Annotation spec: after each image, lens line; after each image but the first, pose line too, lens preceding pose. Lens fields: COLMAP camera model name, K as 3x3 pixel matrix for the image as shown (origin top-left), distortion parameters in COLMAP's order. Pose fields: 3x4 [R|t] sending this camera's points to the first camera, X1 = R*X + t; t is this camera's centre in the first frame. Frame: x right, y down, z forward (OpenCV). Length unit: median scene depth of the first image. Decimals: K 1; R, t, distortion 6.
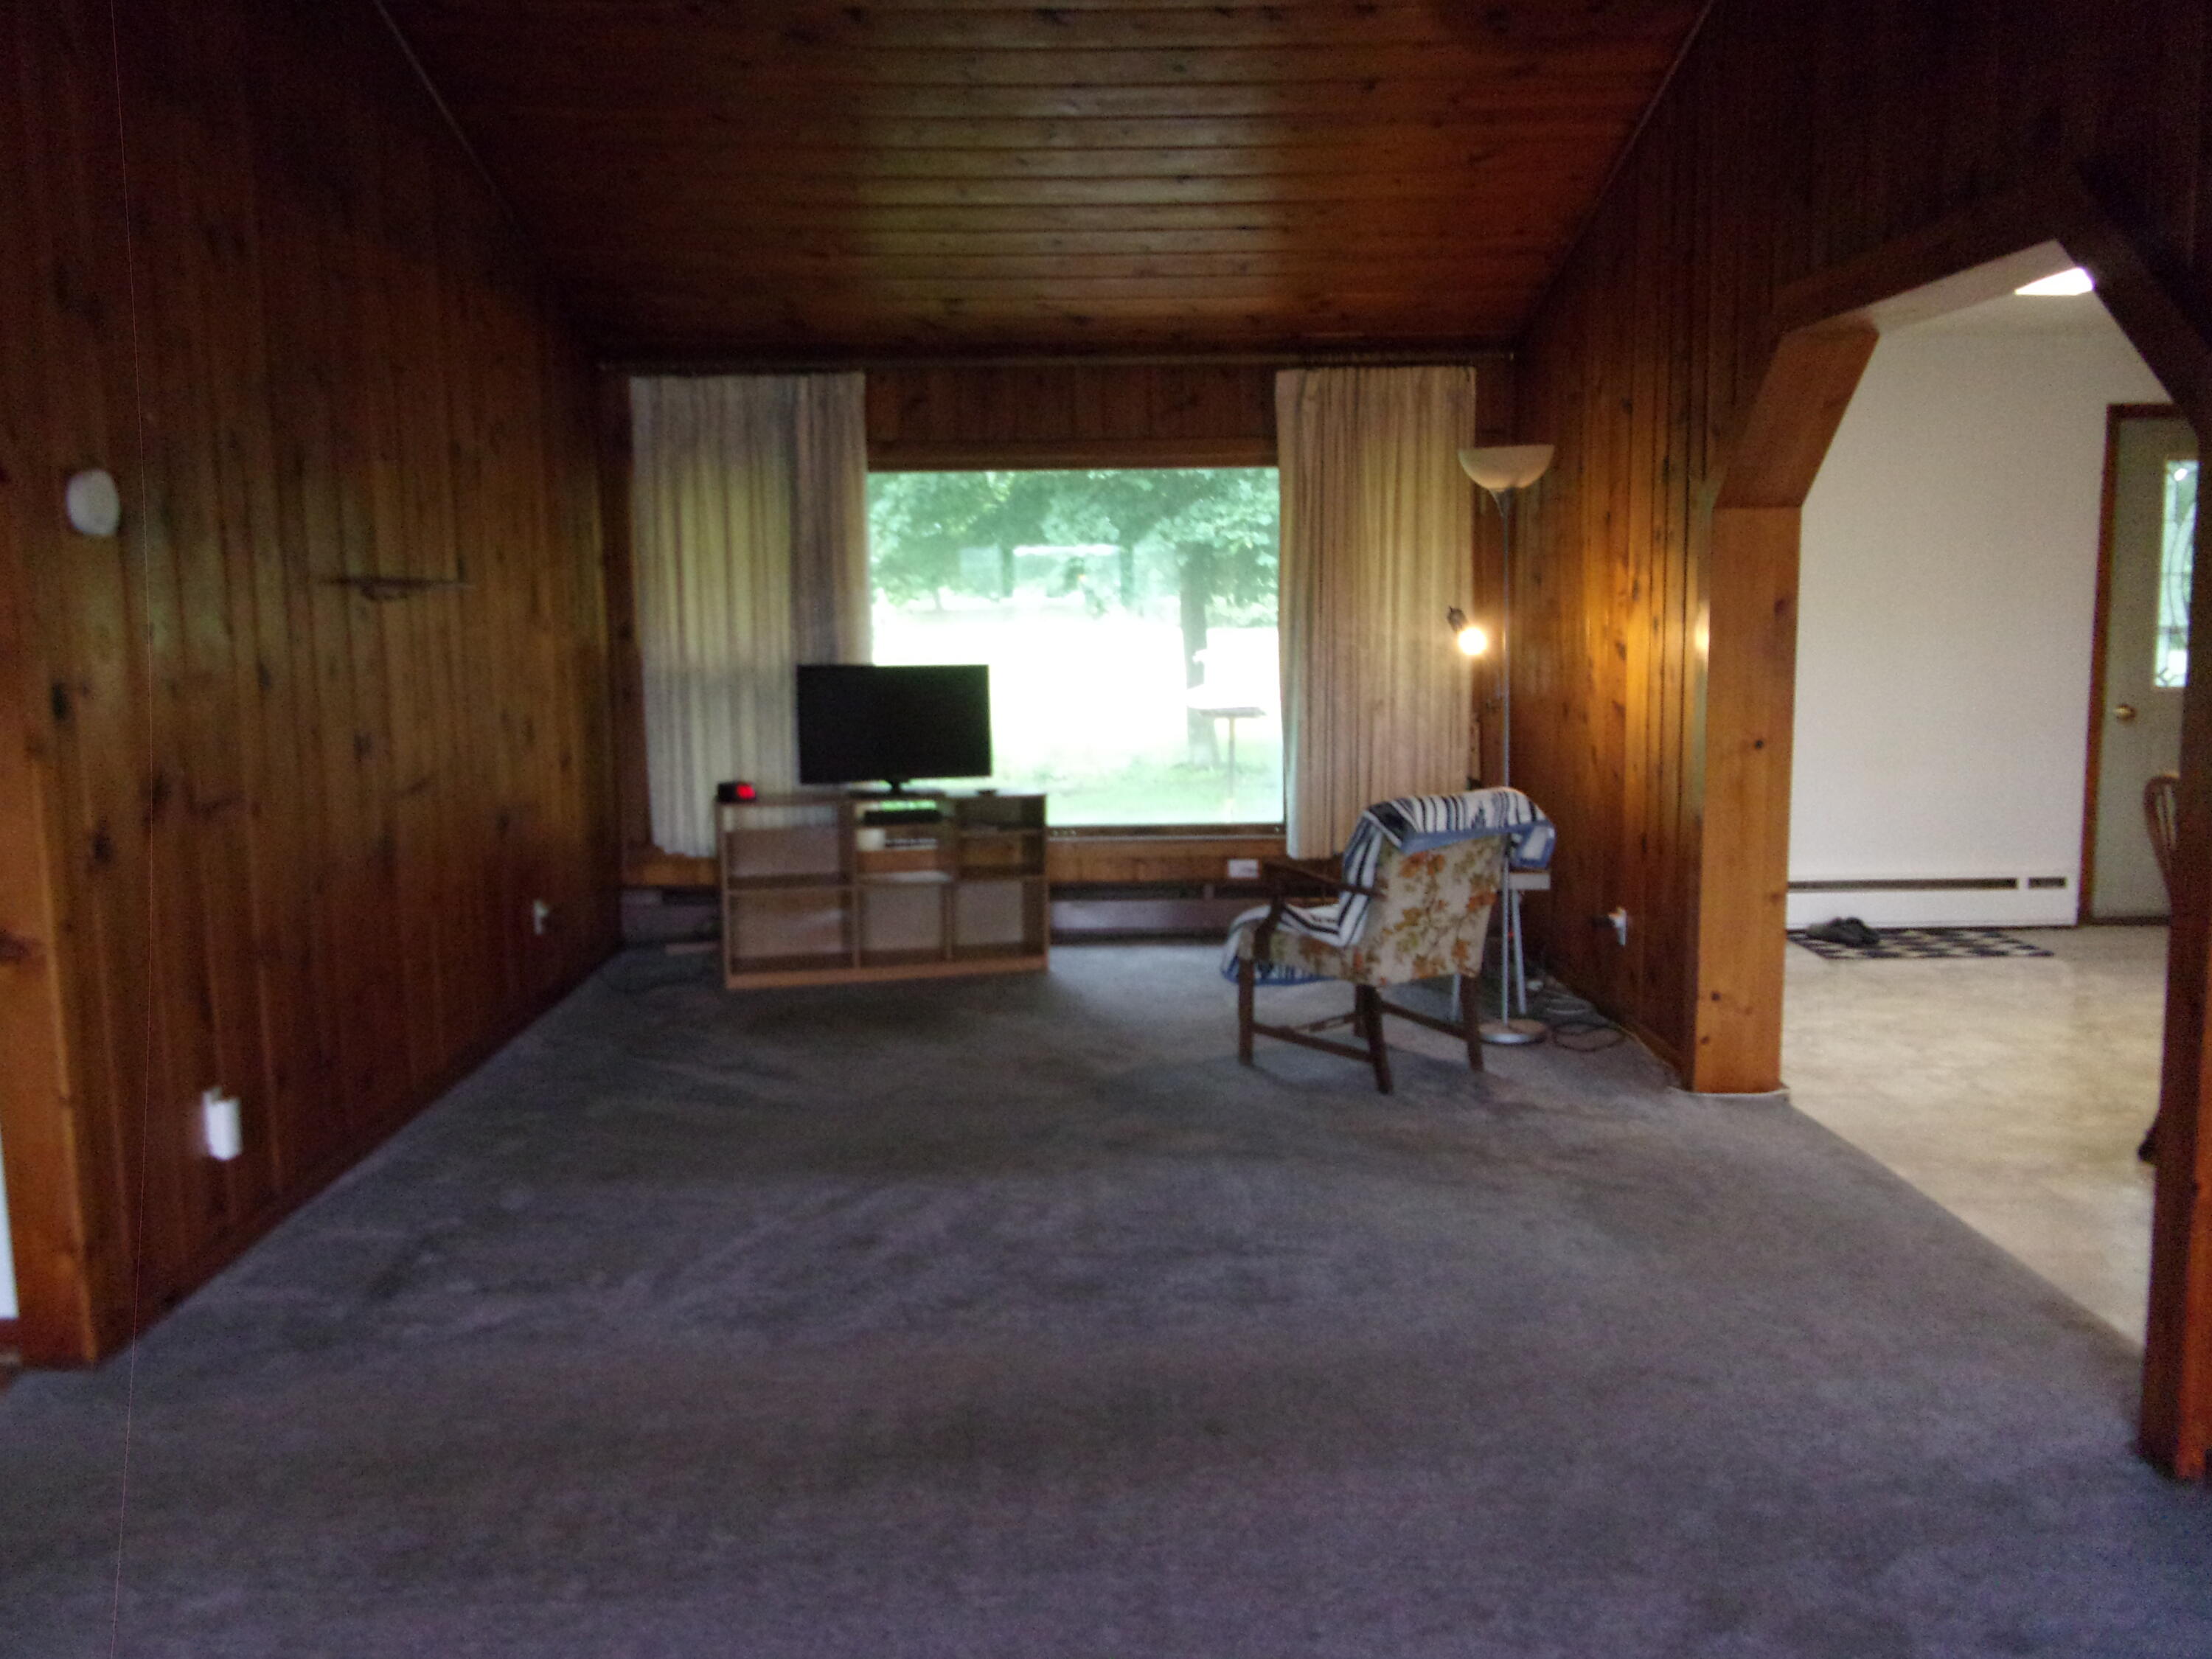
lens RADIAL K [[1843.0, 0, 1104.3], [0, 1843.0, 836.1], [0, 0, 1]] dist [0.040343, -0.058450]
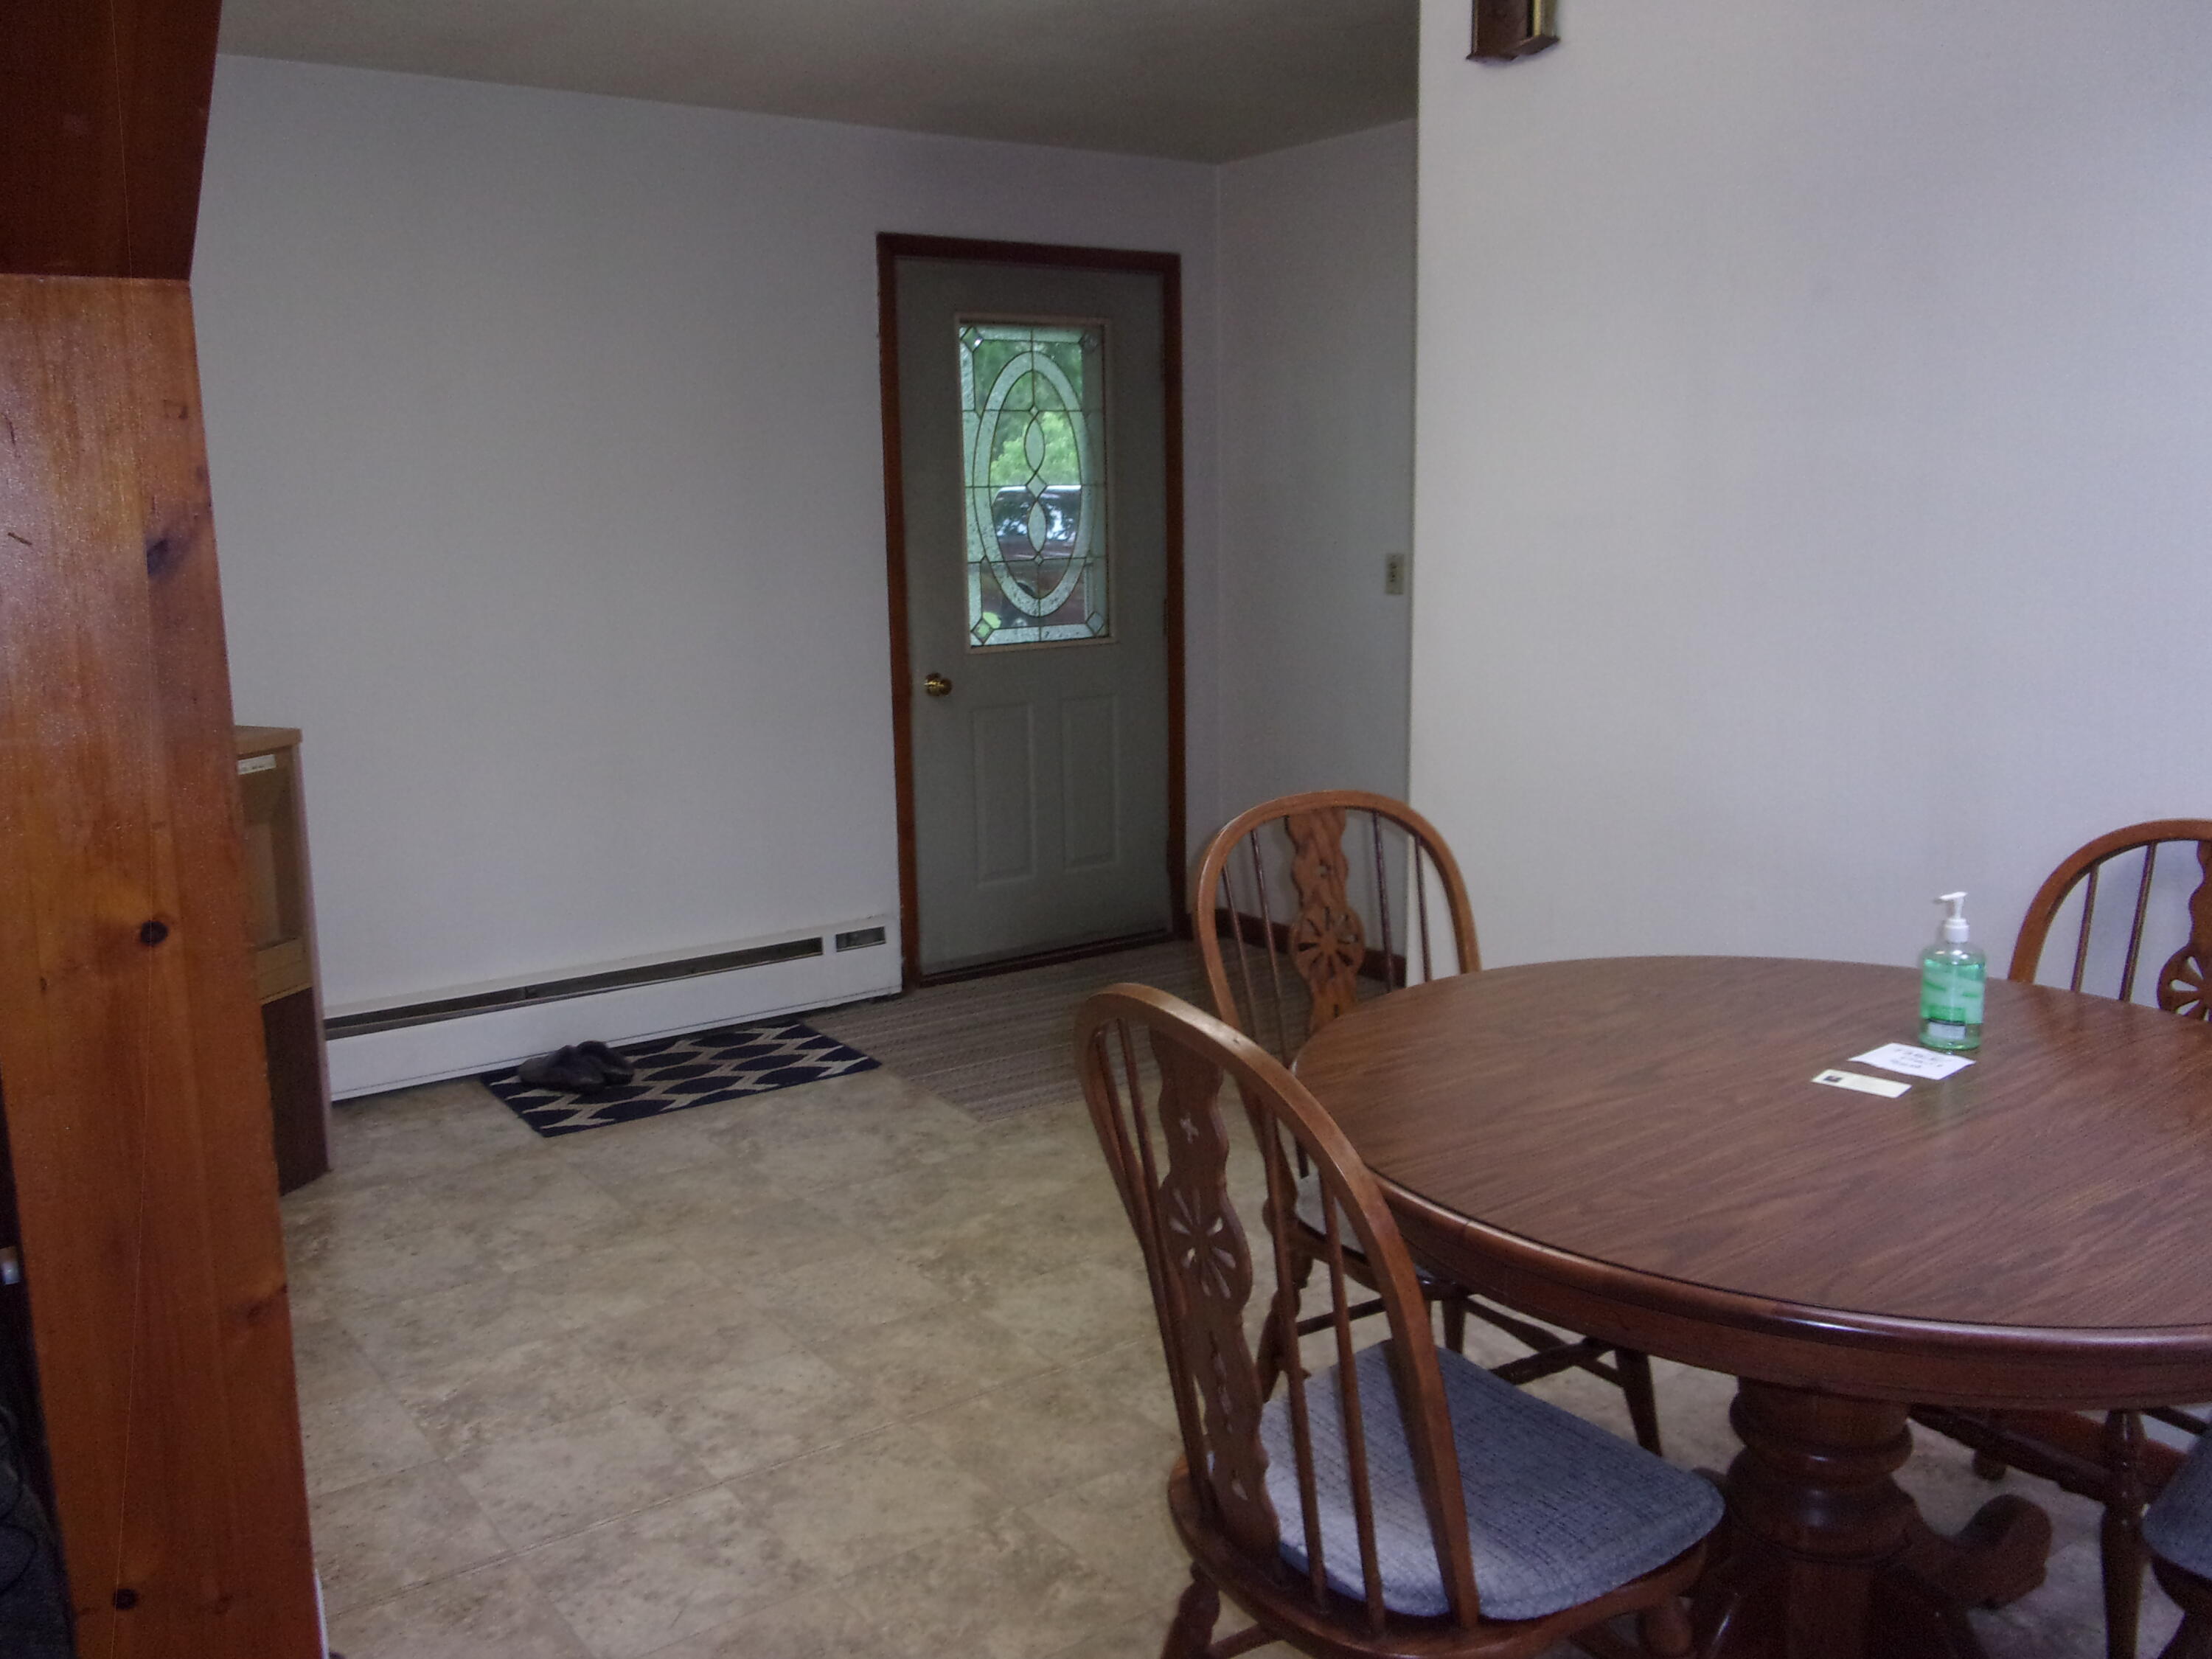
lens RADIAL K [[1843.0, 0, 1104.3], [0, 1843.0, 836.1], [0, 0, 1]] dist [0.040343, -0.058450]
pose [[0.817485, -0.104433, 0.566402, 0.246635], [0.081366, 0.994501, 0.065930, -0.063265], [-0.570173, -0.007810, 0.821488, 0.480180]]
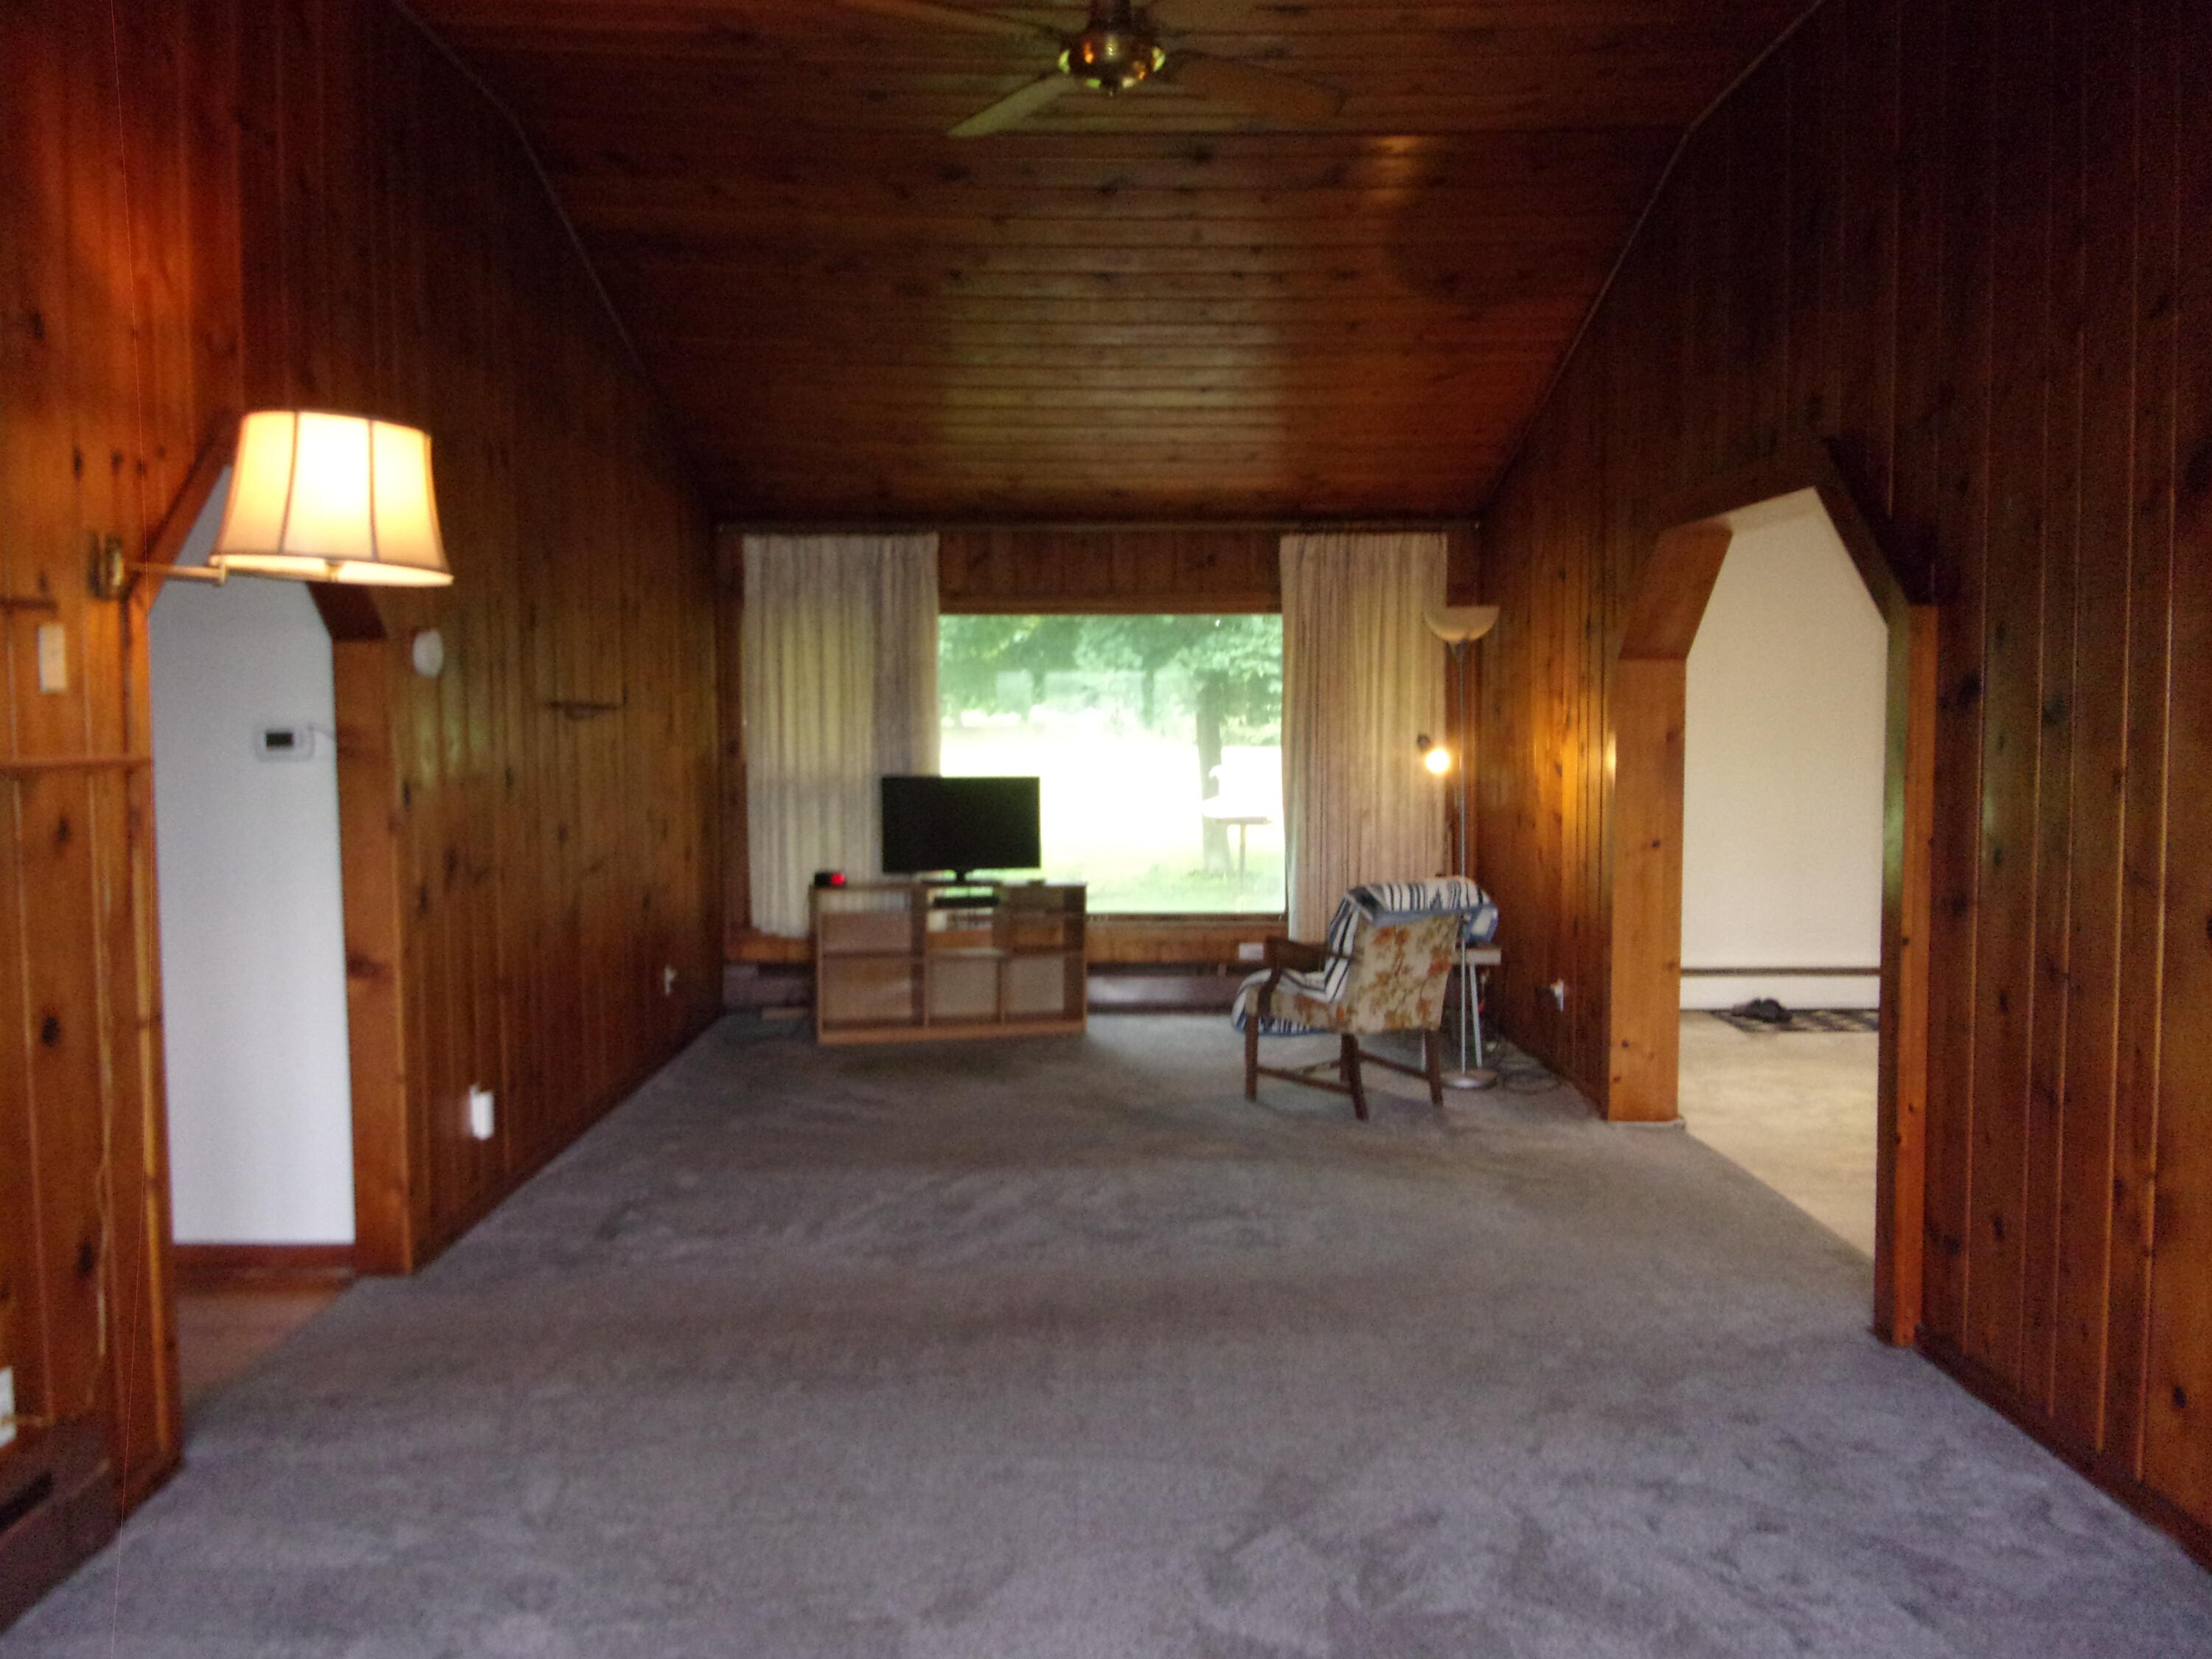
lens RADIAL K [[1843.0, 0, 1104.3], [0, 1843.0, 836.1], [0, 0, 1]] dist [0.040343, -0.058450]
pose [[0.999916, 0.010468, -0.007626, -0.012721], [-0.010929, 0.997942, -0.063182, 0.024125], [0.006949, 0.063260, 0.997973, -0.222627]]
